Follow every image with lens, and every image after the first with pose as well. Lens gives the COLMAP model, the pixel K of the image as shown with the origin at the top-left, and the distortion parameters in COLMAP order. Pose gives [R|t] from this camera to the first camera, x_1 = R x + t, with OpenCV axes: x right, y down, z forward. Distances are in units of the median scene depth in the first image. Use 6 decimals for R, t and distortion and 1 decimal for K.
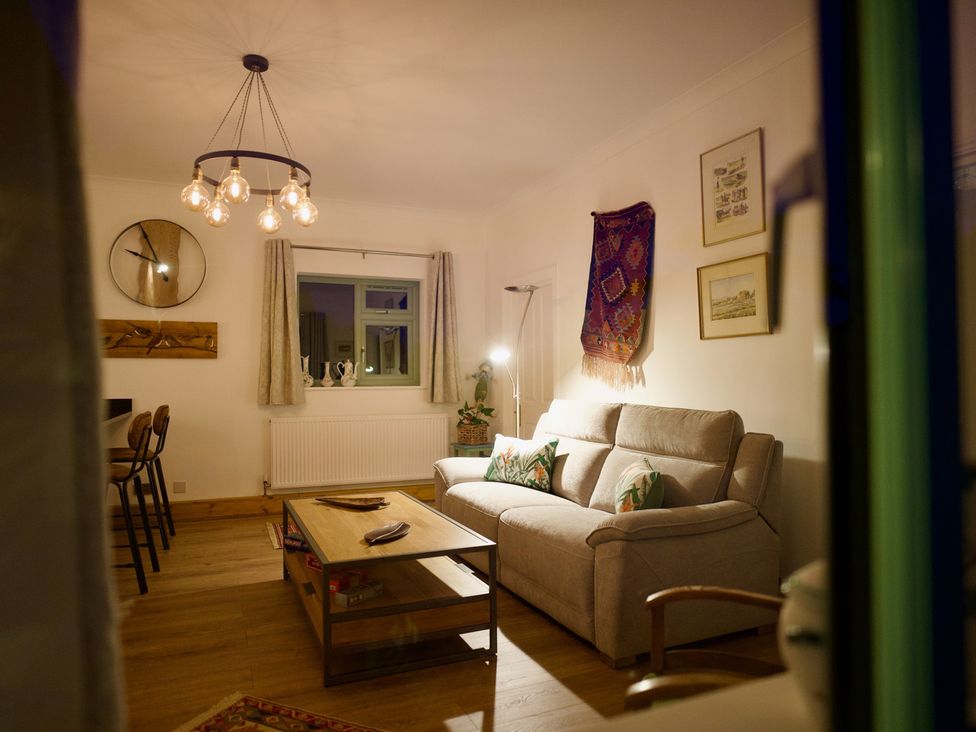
lens RADIAL K [[630.0, 0, 485.3], [0, 630.0, 364.2], [0, 0, 1]] dist [-0.074619, 0.047630]
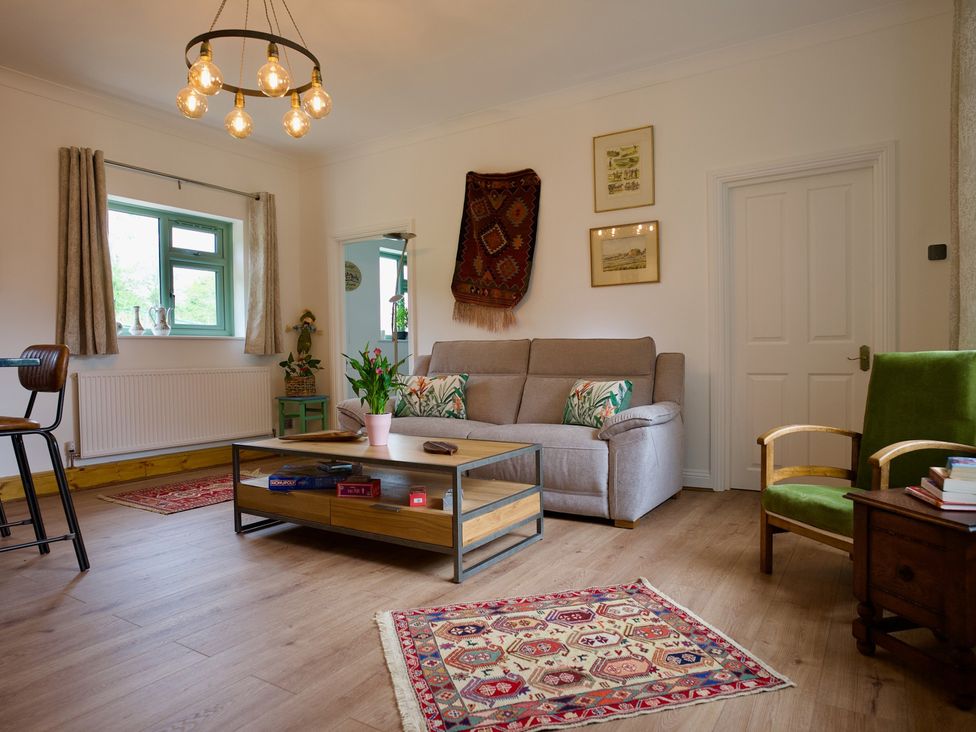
lens RADIAL K [[630.0, 0, 485.3], [0, 630.0, 364.2], [0, 0, 1]] dist [-0.074619, 0.047630]
pose [[0.833760, -0.011357, 0.552010, -0.470644], [-0.005574, 0.999564, 0.028984, 0.071413], [-0.552099, -0.027243, 0.833333, 0.064286]]
